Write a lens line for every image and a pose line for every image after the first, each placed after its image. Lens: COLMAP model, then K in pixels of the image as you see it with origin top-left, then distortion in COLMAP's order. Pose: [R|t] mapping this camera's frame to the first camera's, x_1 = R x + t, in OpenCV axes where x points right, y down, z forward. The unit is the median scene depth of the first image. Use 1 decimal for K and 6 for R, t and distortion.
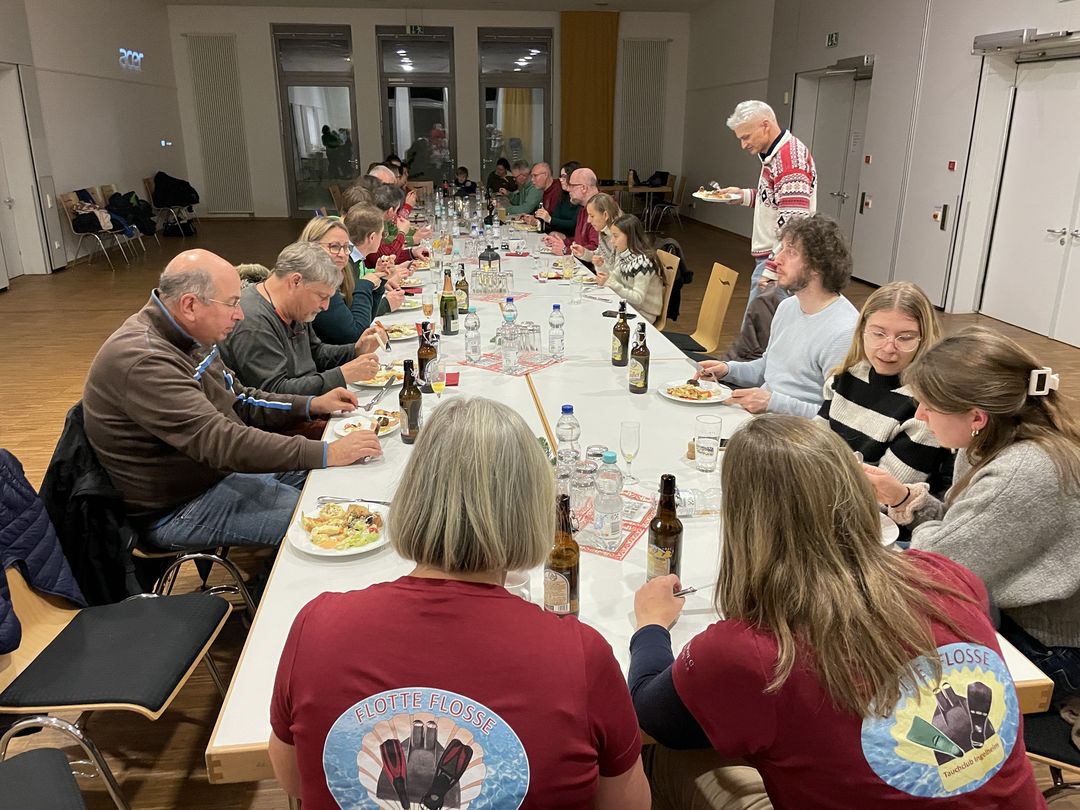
lens RADIAL K [[840.8, 0, 542.3], [0, 840.8, 405.8], [0, 0, 1]] dist [-0.001249, -0.021850]
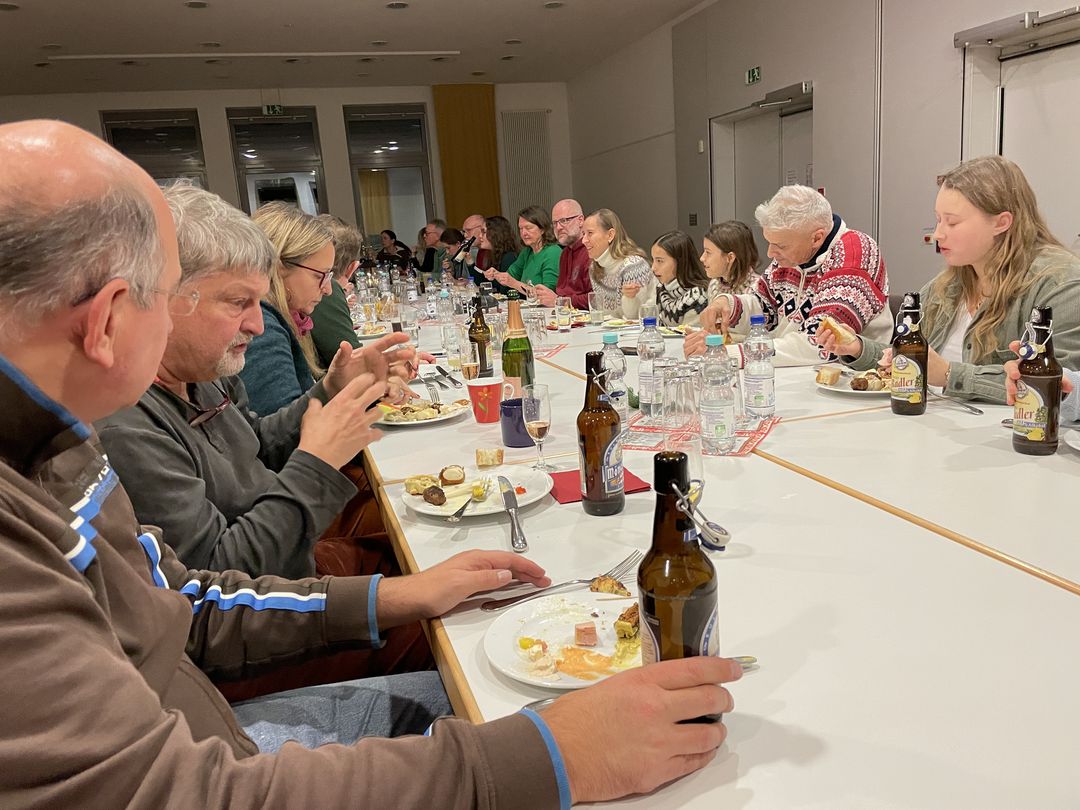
lens RADIAL K [[840.8, 0, 539.8], [0, 840.8, 398.0], [0, 0, 1]] dist [-0.001249, -0.021850]
pose [[0.980121, -0.109434, 0.165489, -0.105241], [0.129830, 0.984502, -0.117896, -0.011945], [-0.150022, 0.137038, 0.979139, 0.246380]]
